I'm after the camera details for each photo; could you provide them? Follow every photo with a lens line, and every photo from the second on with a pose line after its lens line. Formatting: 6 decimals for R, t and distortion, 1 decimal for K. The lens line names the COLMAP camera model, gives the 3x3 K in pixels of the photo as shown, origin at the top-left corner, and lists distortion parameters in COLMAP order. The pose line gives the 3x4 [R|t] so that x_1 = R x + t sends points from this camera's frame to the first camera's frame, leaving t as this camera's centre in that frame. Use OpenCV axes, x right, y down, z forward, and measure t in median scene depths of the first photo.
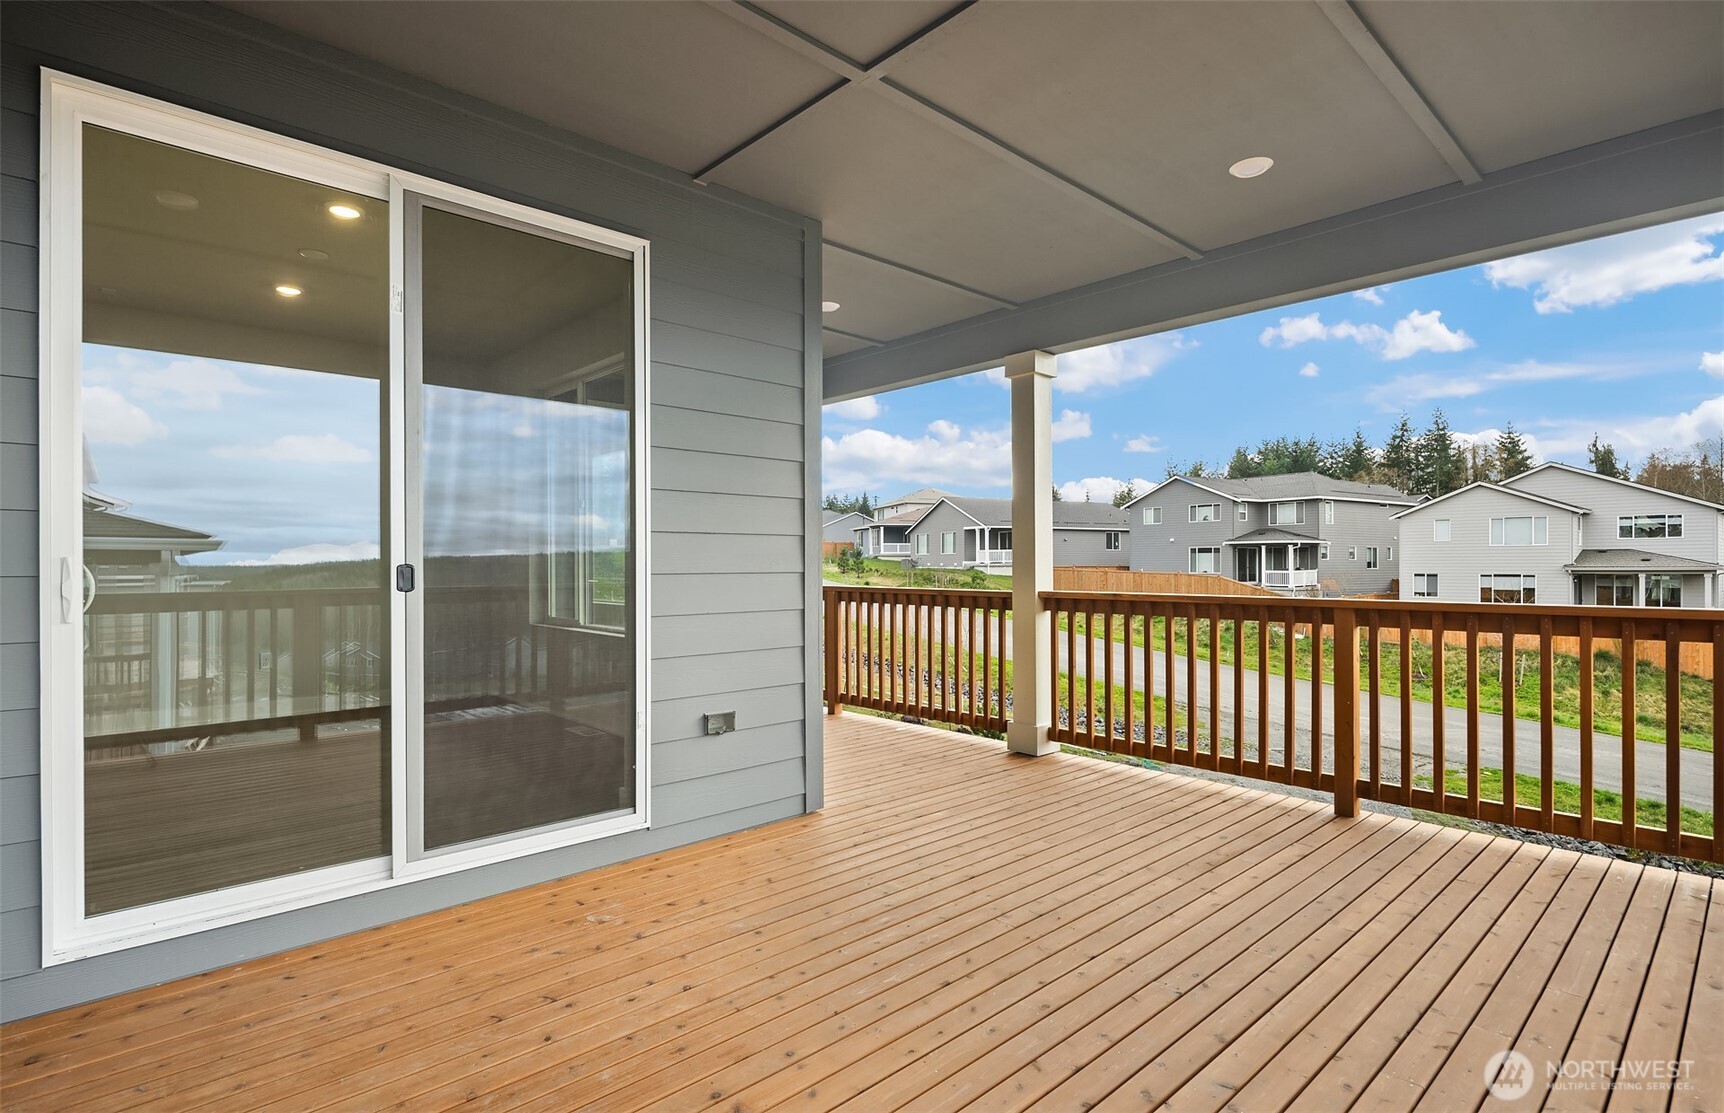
lens RADIAL K [[843.9, 0, 879.5], [0, 843.9, 560.5], [0, 0, 1]] dist [0.001090, 0.000170]
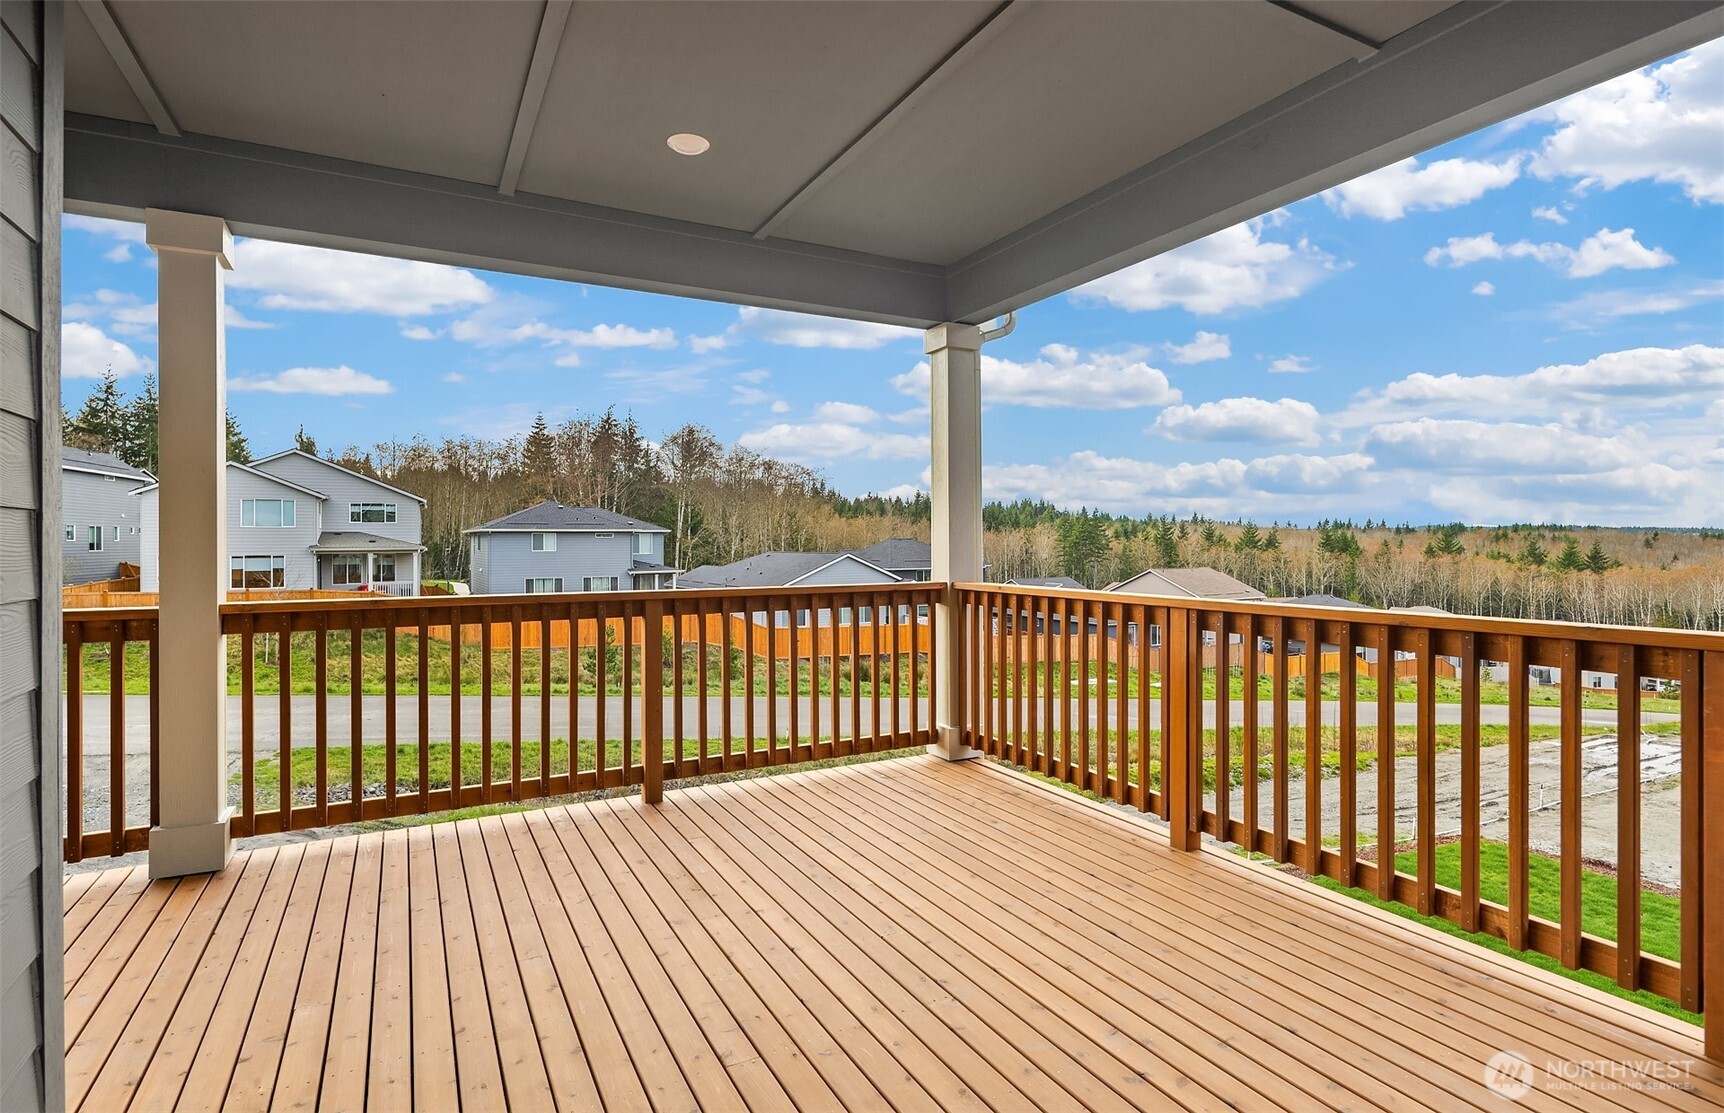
lens RADIAL K [[843.9, 0, 838.5], [0, 843.9, 531.3], [0, 0, 1]] dist [0.001090, 0.000170]
pose [[0.269336, 0.012649, 0.962963, -0.374202], [-0.002315, 0.999919, -0.012487, -0.013706], [-0.963044, 0.001134, 0.269343, 0.503774]]
